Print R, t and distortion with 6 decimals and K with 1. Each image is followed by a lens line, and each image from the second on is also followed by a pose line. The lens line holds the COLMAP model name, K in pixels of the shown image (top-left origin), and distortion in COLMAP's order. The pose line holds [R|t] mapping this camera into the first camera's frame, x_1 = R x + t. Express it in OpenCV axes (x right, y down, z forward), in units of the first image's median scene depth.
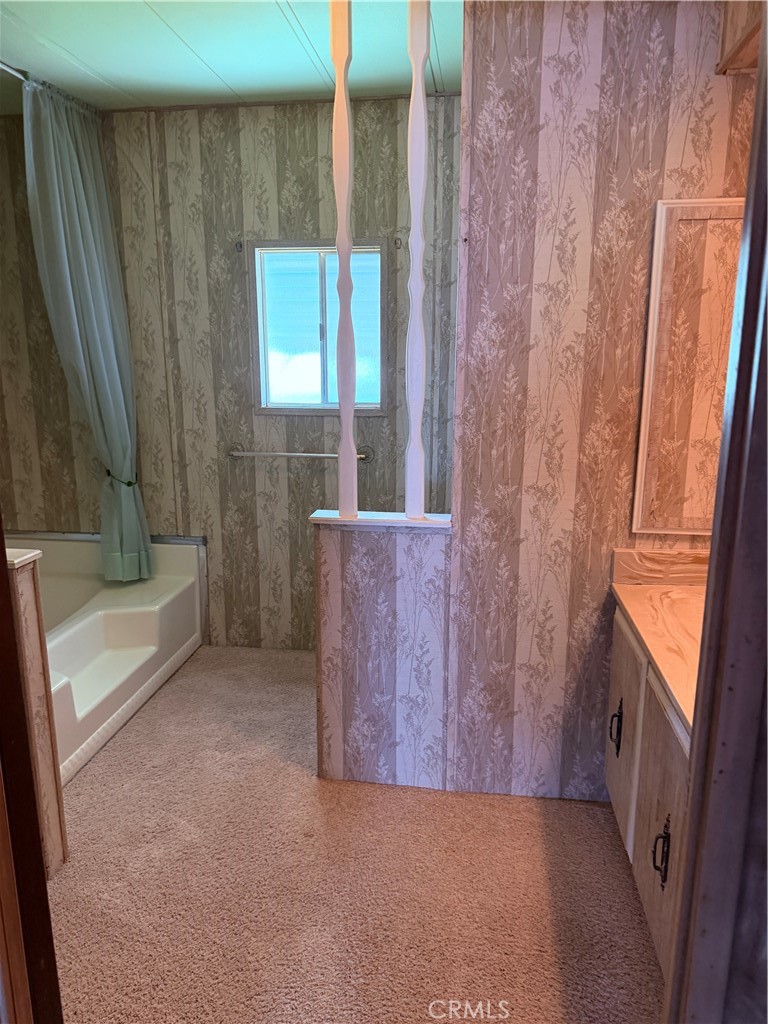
lens RADIAL K [[735.4, 0, 384.0], [0, 735.4, 512.0], [0, 0, 1]] dist [0.100527, -0.160491]
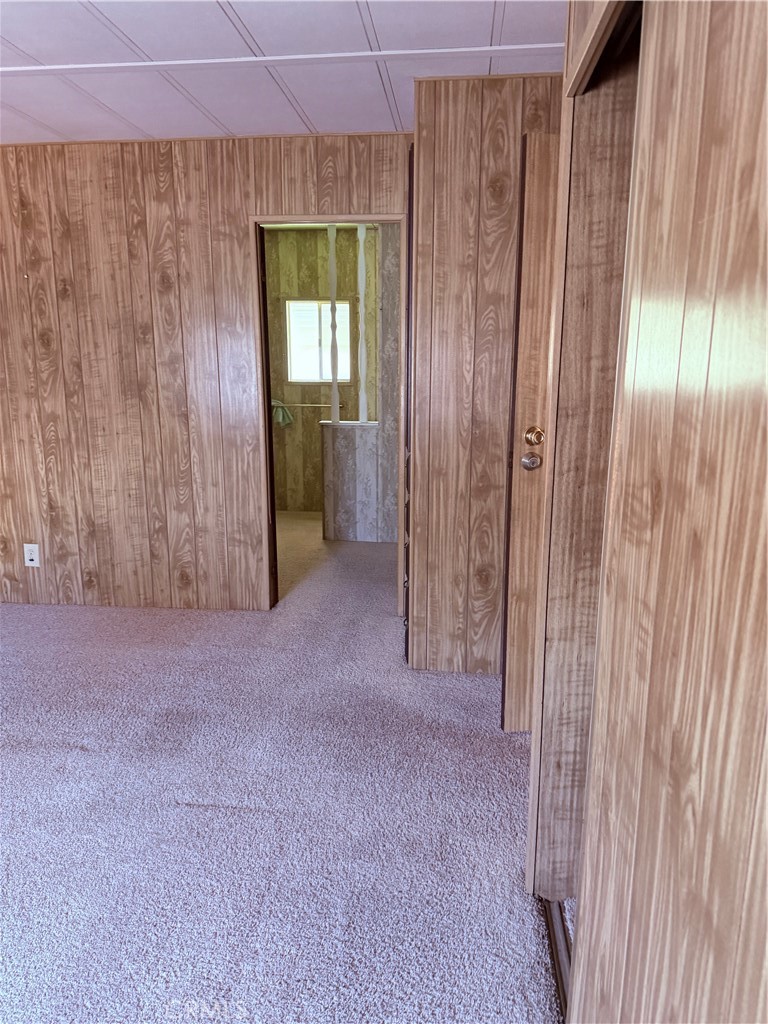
lens RADIAL K [[735.4, 0, 384.0], [0, 735.4, 512.0], [0, 0, 1]] dist [0.100527, -0.160491]
pose [[0.999474, -0.006304, 0.031810, 0.028573], [0.006343, 0.999979, -0.001117, 0.279354], [-0.031803, 0.001318, 0.999493, -1.288641]]
